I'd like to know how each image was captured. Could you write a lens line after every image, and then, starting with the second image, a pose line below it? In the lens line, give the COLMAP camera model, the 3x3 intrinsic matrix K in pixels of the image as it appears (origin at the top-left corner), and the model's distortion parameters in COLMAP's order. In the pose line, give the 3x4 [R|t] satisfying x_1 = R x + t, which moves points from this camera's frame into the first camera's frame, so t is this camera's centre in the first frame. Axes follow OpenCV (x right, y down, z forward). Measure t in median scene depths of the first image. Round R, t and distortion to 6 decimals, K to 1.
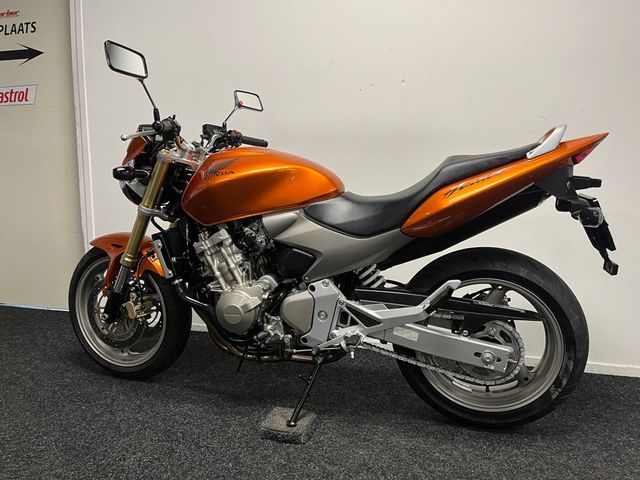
lens RADIAL K [[479.8, 0, 320.0], [0, 479.8, 240.0], [0, 0, 1]] dist [0.064029, -0.076877]
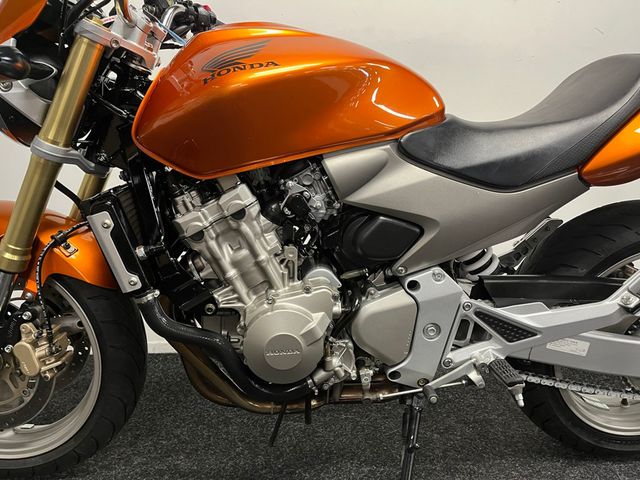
lens RADIAL K [[479.8, 0, 320.0], [0, 479.8, 240.0], [0, 0, 1]] dist [0.064029, -0.076877]
pose [[0.943303, -0.065856, 0.325335, -0.298024], [0.040810, 0.995695, 0.083226, -0.003853], [-0.329416, -0.065230, 0.941929, 0.506730]]
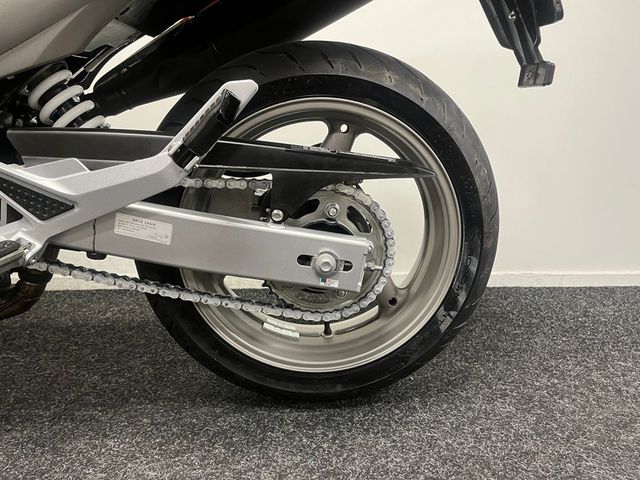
lens RADIAL K [[479.8, 0, 320.0], [0, 479.8, 240.0], [0, 0, 1]] dist [0.064029, -0.076877]
pose [[0.946622, -0.069851, 0.314687, 0.181748], [0.038216, 0.993673, 0.105607, 0.156853], [-0.320073, -0.087944, 0.943302, 0.521600]]
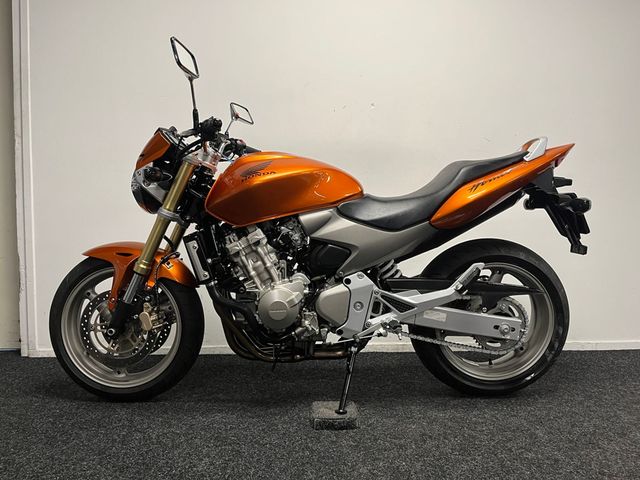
lens RADIAL K [[479.8, 0, 320.0], [0, 479.8, 240.0], [0, 0, 1]] dist [0.064029, -0.076877]
pose [[0.955091, -0.025934, 0.295175, -0.386279], [0.050983, 0.995689, -0.077484, 0.088262], [-0.291893, 0.089053, 0.952296, -0.006562]]
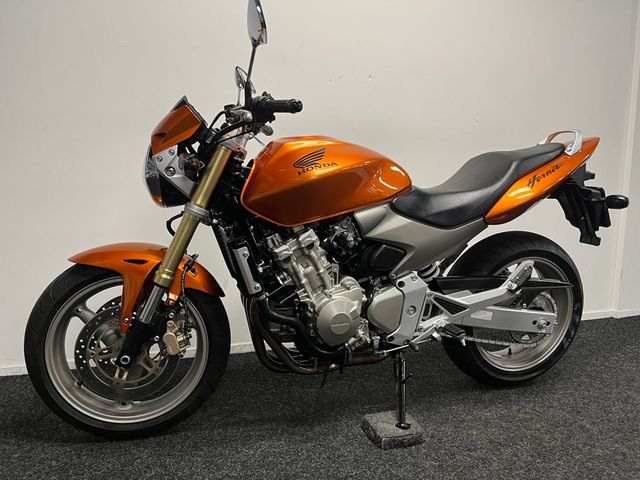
lens RADIAL K [[479.8, 0, 320.0], [0, 479.8, 240.0], [0, 0, 1]] dist [0.064029, -0.076877]
pose [[0.841090, -0.070856, 0.536235, -0.668256], [0.062841, 0.997470, 0.033235, -0.031397], [-0.537233, 0.005744, 0.843414, 0.264781]]
